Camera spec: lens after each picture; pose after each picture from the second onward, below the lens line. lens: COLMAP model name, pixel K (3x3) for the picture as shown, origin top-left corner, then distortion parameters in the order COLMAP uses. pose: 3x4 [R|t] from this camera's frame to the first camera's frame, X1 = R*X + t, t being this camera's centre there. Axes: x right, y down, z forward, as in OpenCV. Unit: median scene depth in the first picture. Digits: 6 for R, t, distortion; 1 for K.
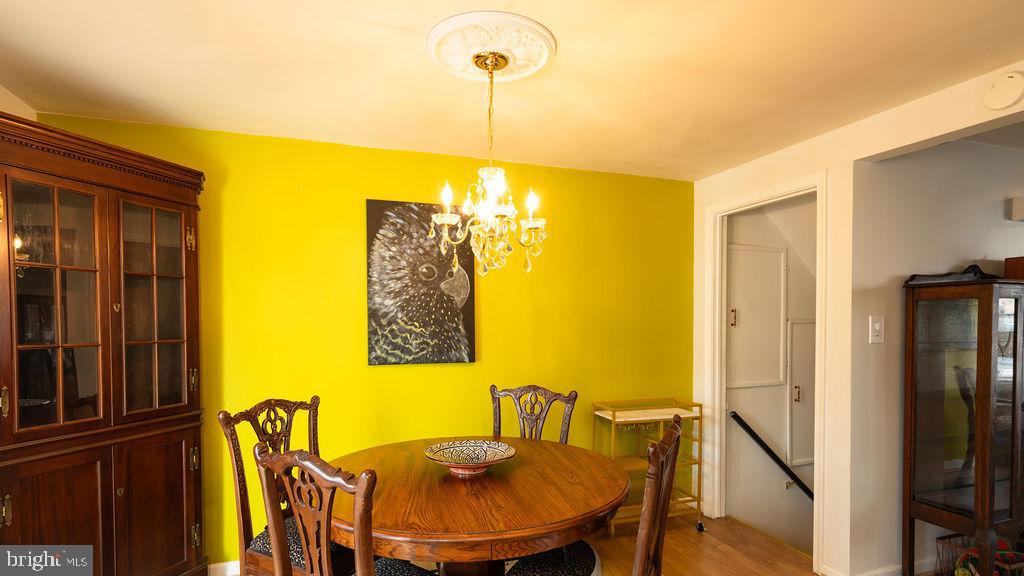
lens RADIAL K [[541.2, 0, 514.8], [0, 541.2, 335.6], [0, 0, 1]] dist [0.006642, 0.000471]
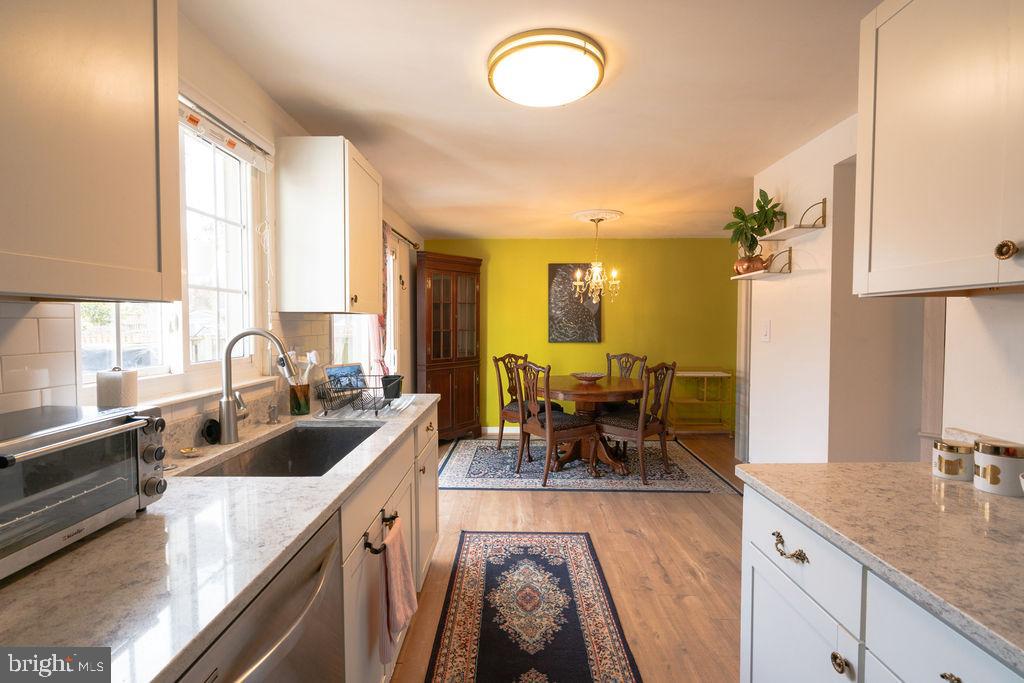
lens RADIAL K [[441.3, 0, 510.9], [0, 441.3, 339.4], [0, 0, 1]] dist [-0.010572, 0.000528]
pose [[0.939865, 0.016997, -0.341122, 0.196023], [-0.010944, 0.999747, 0.019659, 0.012129], [0.341369, -0.014743, 0.939814, -0.733171]]
